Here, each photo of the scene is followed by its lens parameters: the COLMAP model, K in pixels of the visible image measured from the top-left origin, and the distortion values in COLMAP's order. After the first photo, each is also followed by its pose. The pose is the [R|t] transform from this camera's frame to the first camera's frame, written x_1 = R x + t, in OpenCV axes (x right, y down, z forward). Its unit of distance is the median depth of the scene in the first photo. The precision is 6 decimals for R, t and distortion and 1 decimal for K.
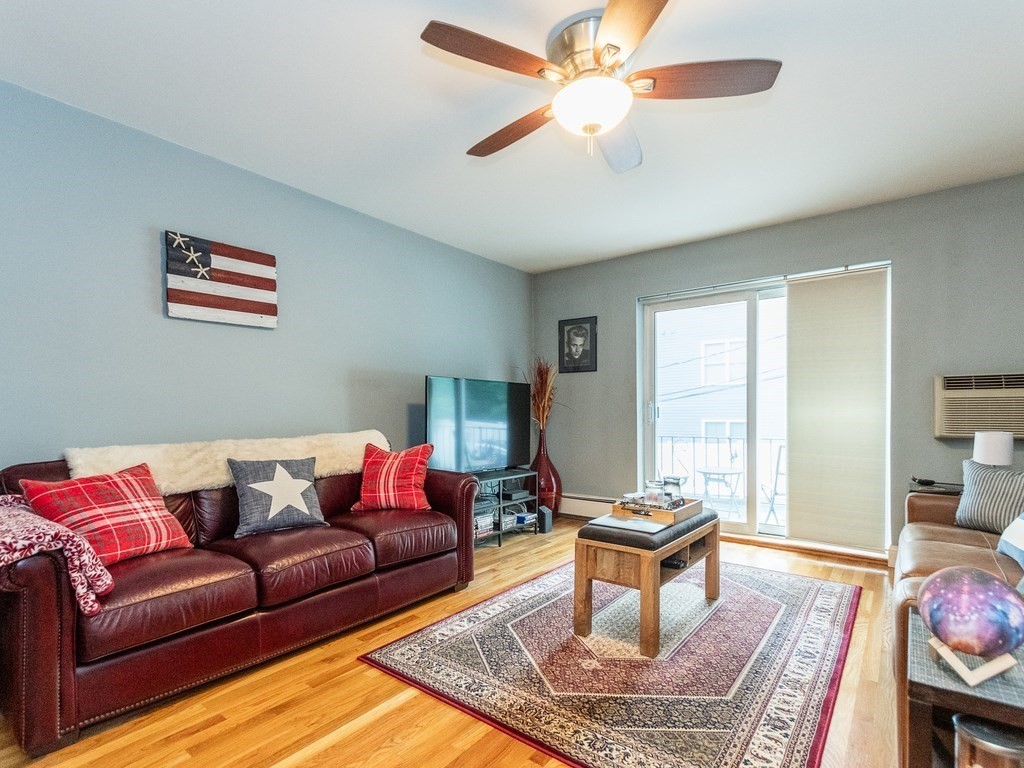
lens RADIAL K [[509.0, 0, 504.7], [0, 509.0, 414.0], [0, 0, 1]] dist [0.003857, 0.001004]
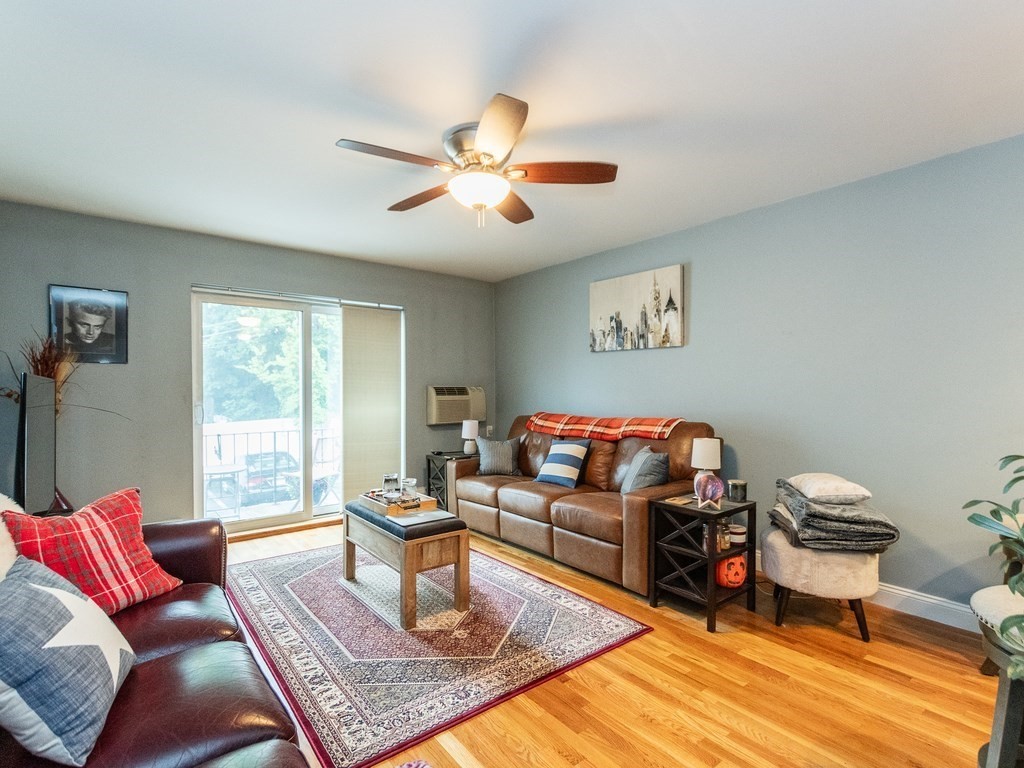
lens RADIAL K [[494.7, 0, 515.3], [0, 494.7, 392.4], [0, 0, 1]] dist [0.004371, -0.000979]
pose [[0.225969, -0.003240, 0.974129, -0.625494], [0.005256, 0.999984, 0.002107, -0.058472], [-0.974120, 0.004644, 0.225983, 0.393077]]
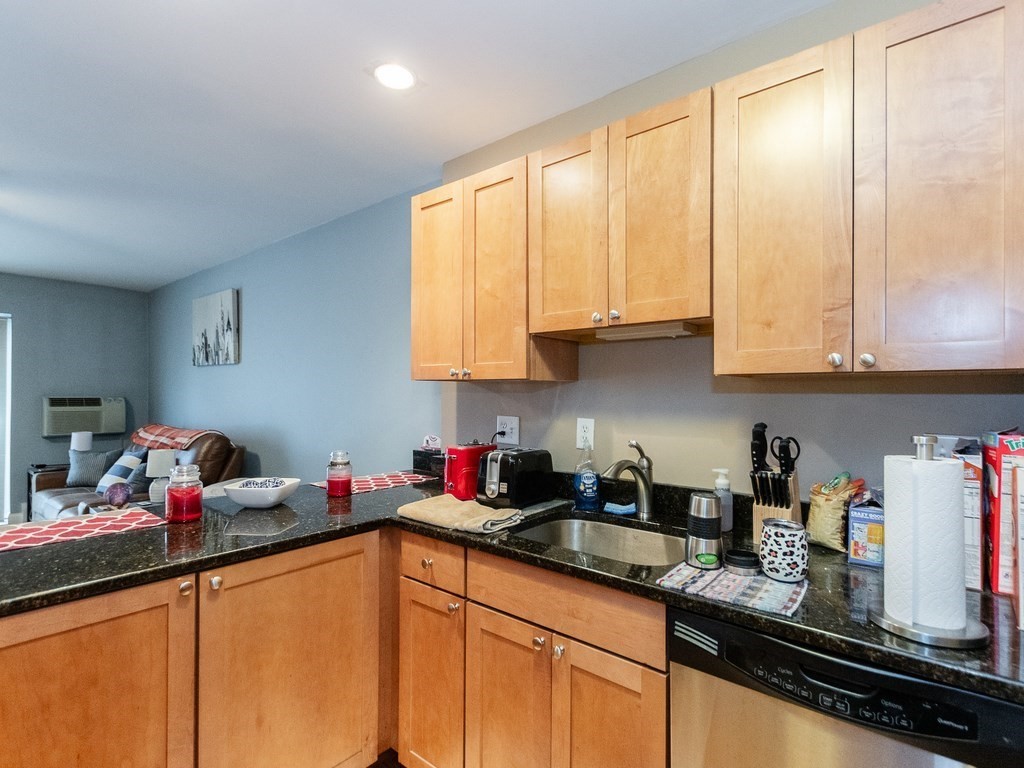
lens RADIAL K [[511.4, 0, 511.6], [0, 511.4, 391.4], [0, 0, 1]] dist [0.002155, -0.000348]
pose [[0.035044, 0.009777, 0.999338, -0.683883], [-0.001936, 0.999951, -0.009715, -0.081376], [-0.999384, -0.001594, 0.035061, -0.493327]]
